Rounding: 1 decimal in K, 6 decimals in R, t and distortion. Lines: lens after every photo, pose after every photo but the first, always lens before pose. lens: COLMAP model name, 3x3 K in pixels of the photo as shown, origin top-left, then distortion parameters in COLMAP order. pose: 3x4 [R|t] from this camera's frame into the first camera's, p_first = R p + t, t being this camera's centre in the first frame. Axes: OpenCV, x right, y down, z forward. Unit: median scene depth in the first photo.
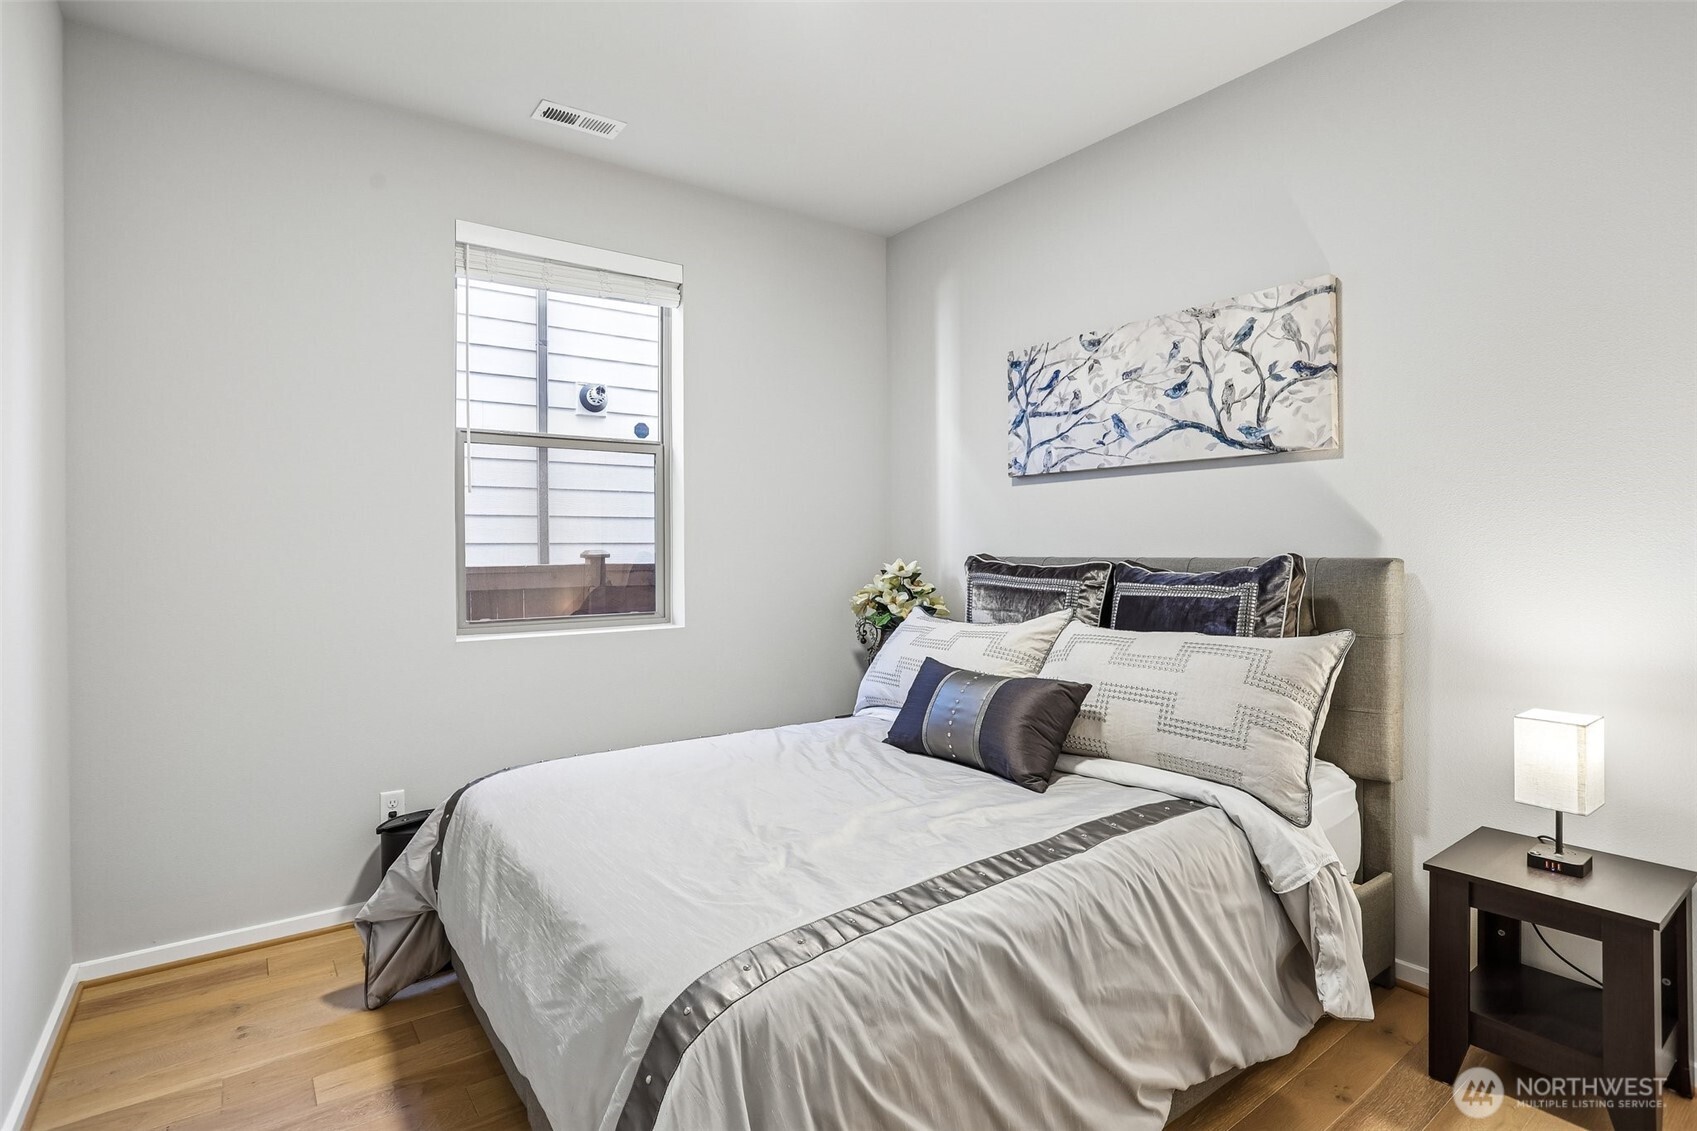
lens RADIAL K [[854.6, 0, 854.6], [0, 854.6, 565.3], [0, 0, 1]] dist [-0.022544, 0.001933]
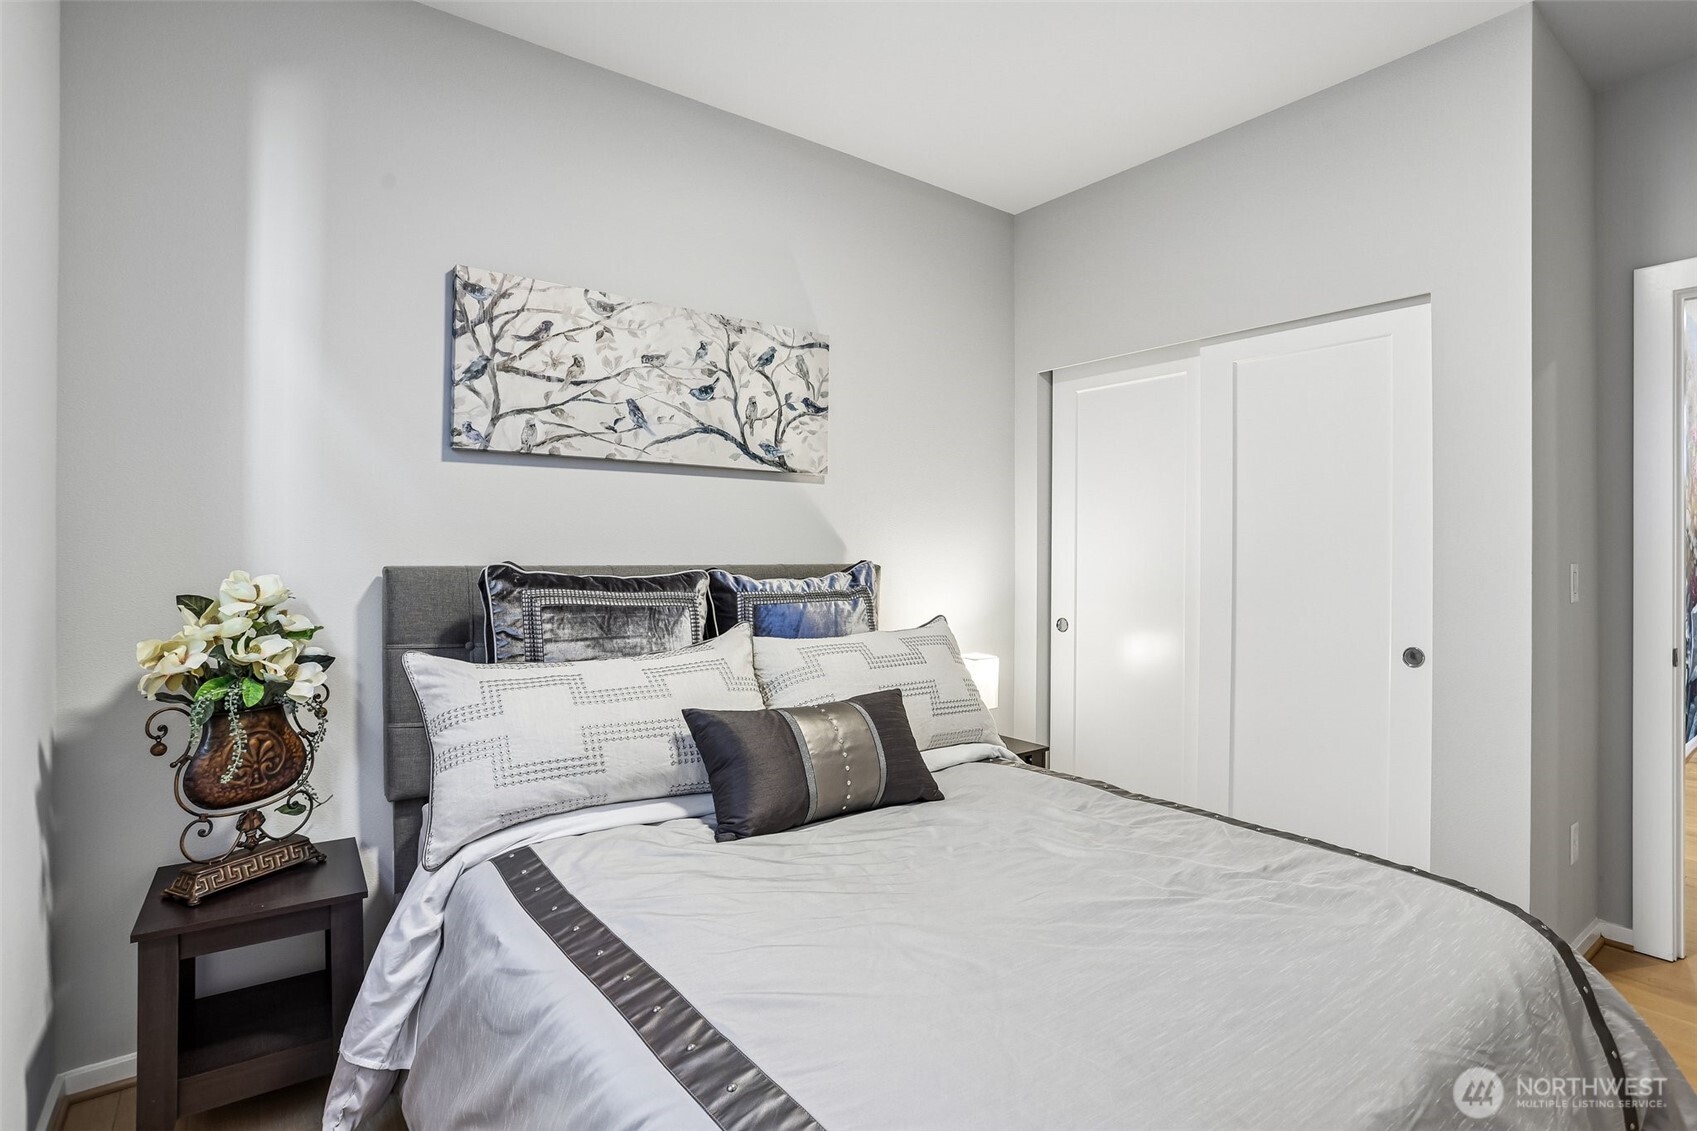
lens RADIAL K [[854.6, 0, 852.3], [0, 854.6, 554.7], [0, 0, 1]] dist [-0.022544, 0.001933]
pose [[0.015094, 0.019503, 0.999696, -0.575313], [0.024997, 0.999490, -0.019876, 0.002028], [-0.999574, 0.025289, 0.014599, 0.809093]]
